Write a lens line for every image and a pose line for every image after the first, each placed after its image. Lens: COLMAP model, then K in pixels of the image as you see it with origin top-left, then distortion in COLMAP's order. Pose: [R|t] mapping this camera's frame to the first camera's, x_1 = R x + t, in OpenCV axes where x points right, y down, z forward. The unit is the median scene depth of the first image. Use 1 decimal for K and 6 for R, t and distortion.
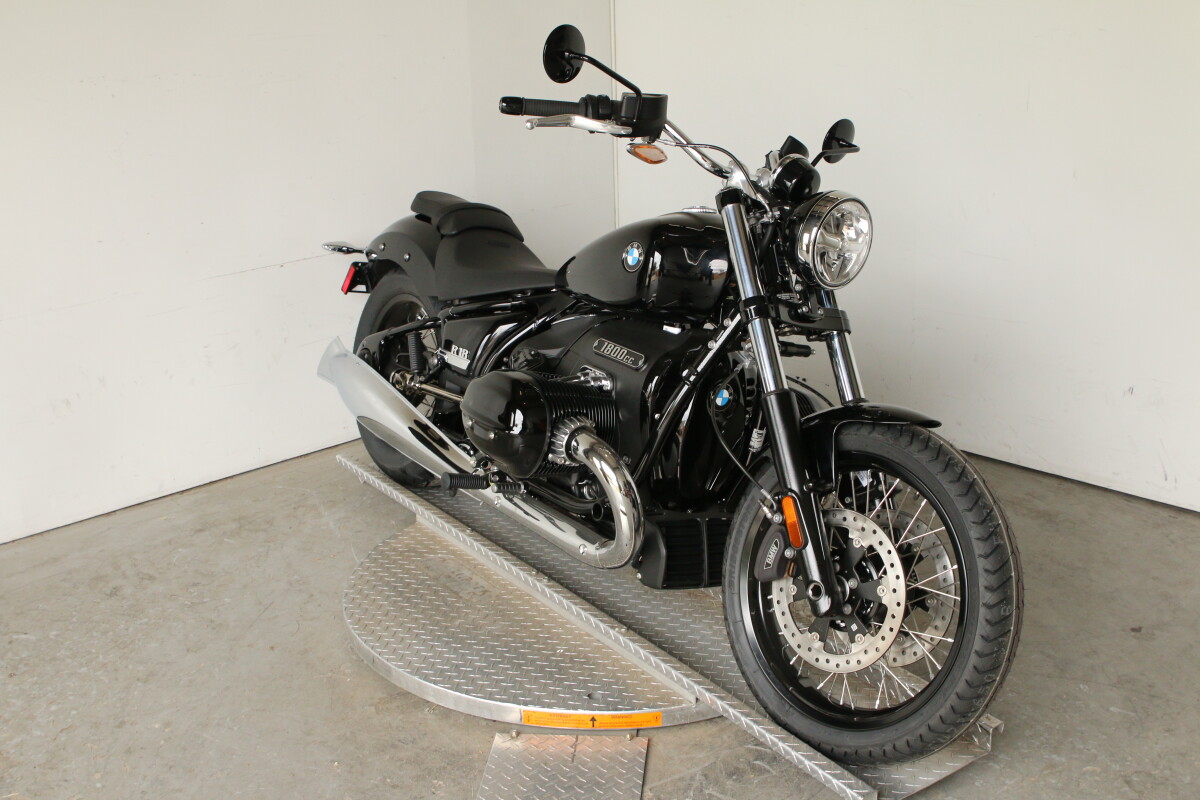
lens RADIAL K [[1477.0, 0, 600.0], [0, 1477.0, 400.0], [0, 0, 1]] dist [-0.060766, 0.000313]
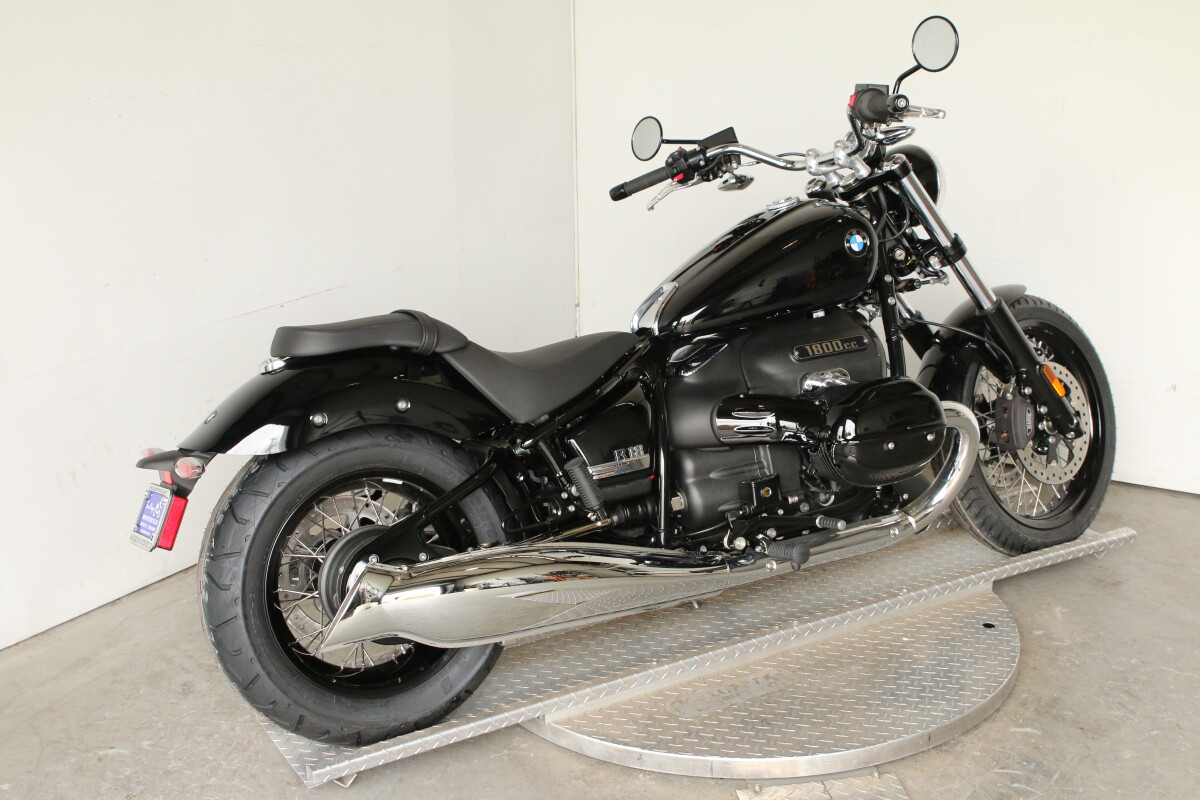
lens RADIAL K [[1579.5, 0, 600.0], [0, 1579.5, 400.0], [0, 0, 1]] dist [-0.029582, -0.054522]
pose [[0.968246, -0.060920, 0.242462, -0.301127], [0.067151, 0.997589, -0.017513, -0.005588], [-0.240811, 0.033239, 0.970003, 0.039471]]
